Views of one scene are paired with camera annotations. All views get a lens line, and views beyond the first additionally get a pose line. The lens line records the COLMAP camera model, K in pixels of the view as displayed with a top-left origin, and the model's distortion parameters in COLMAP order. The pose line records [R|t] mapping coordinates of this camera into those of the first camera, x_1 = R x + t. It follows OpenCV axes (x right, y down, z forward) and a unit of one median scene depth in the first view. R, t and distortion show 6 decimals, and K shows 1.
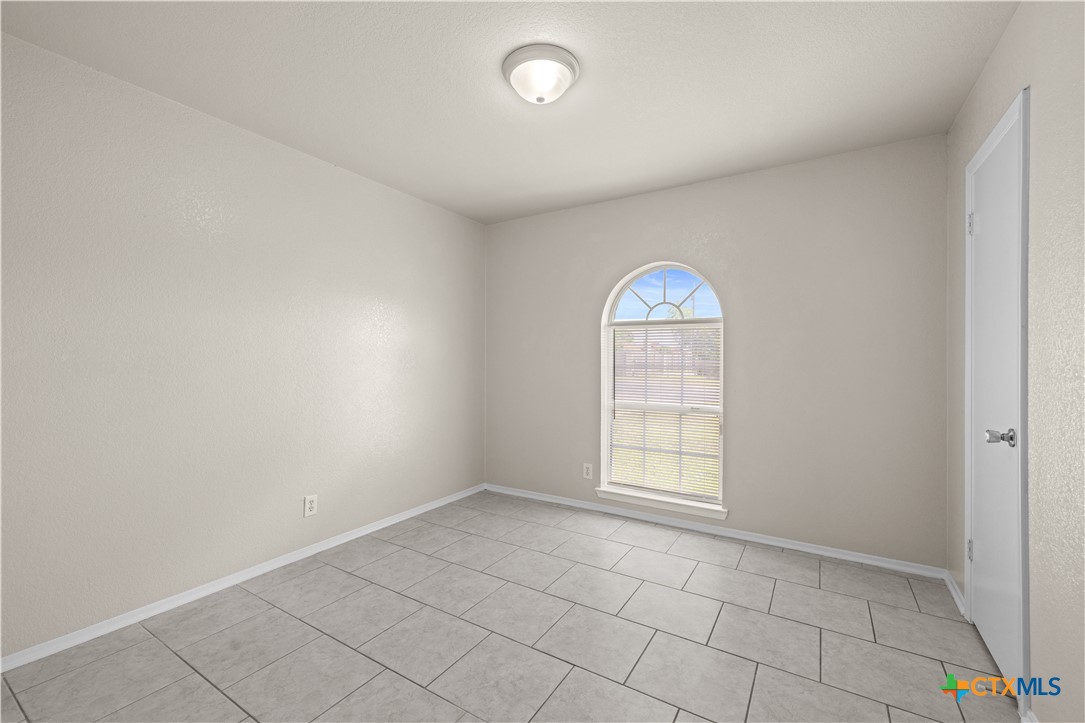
lens RADIAL K [[458.6, 0, 536.6], [0, 458.6, 357.5], [0, 0, 1]] dist [0.001572, -0.000469]
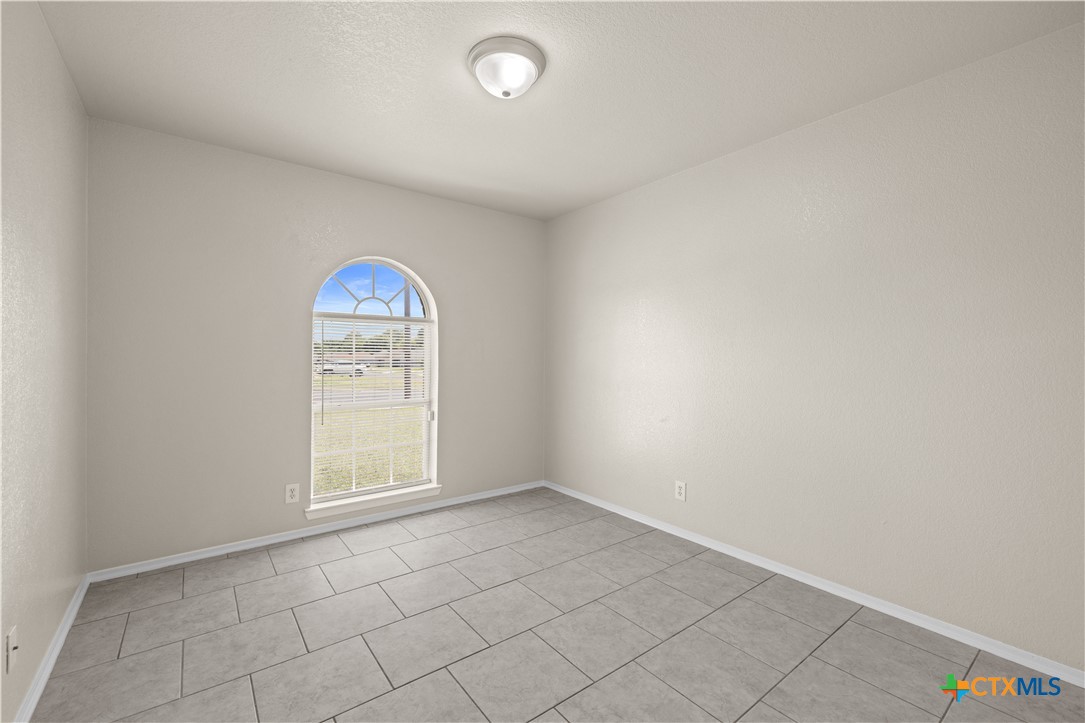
lens RADIAL K [[458.6, 0, 538.1], [0, 458.6, 360.7], [0, 0, 1]] dist [0.001572, -0.000469]
pose [[0.351807, -0.013416, 0.935976, -0.516065], [-0.004117, 0.999865, 0.015879, -0.001916], [-0.936063, -0.009440, 0.351705, 0.323836]]
